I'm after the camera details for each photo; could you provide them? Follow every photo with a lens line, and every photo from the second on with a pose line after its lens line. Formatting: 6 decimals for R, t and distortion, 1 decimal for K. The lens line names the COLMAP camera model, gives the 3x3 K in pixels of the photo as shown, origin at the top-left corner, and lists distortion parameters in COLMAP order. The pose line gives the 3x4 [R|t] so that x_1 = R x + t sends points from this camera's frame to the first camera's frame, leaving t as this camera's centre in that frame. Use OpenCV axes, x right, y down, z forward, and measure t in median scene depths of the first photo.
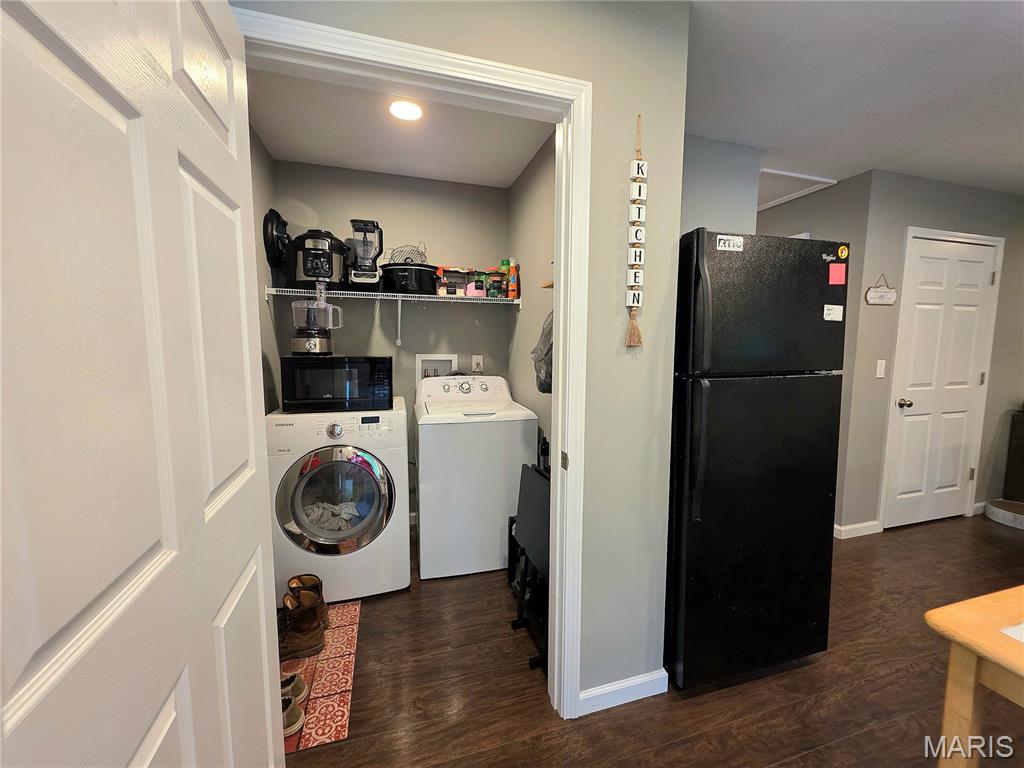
lens RADIAL K [[409.0, 0, 511.1], [0, 409.0, 382.9], [0, 0, 1]] dist [0.003250, -0.000612]
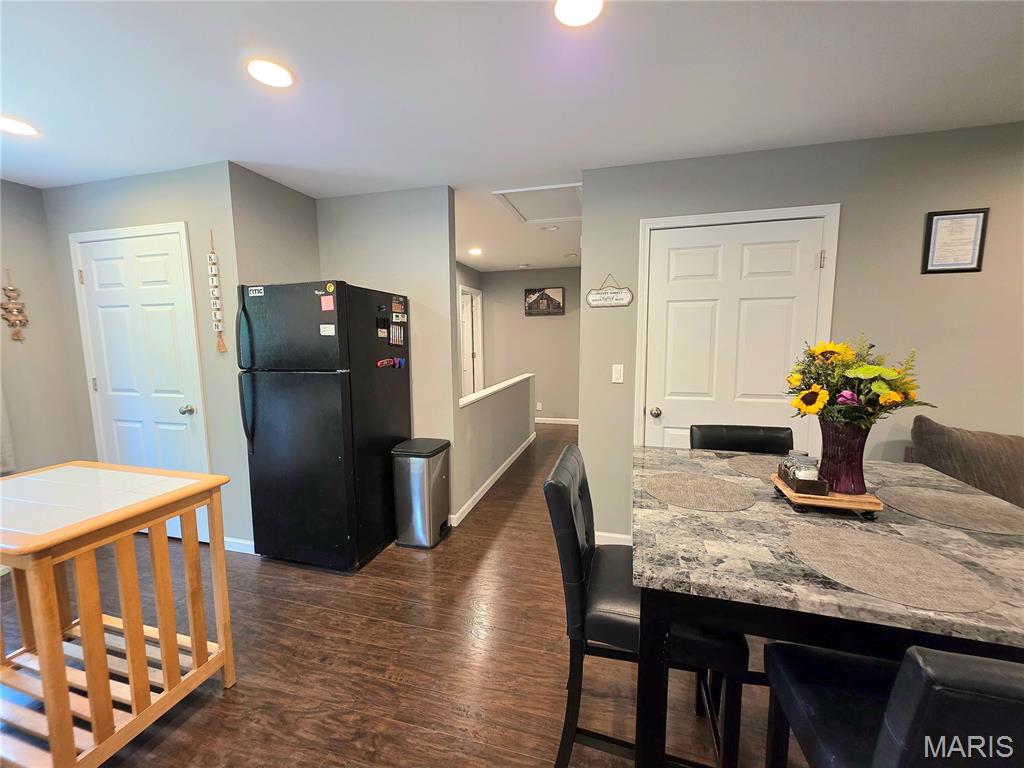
lens RADIAL K [[409.0, 0, 513.1], [0, 409.0, 378.8], [0, 0, 1]] dist [0.003250, -0.000612]
pose [[0.844295, 0.047848, -0.533739, 1.233146], [-0.042609, 0.998846, 0.022143, -0.033083], [0.534183, 0.004047, 0.845359, 0.072158]]
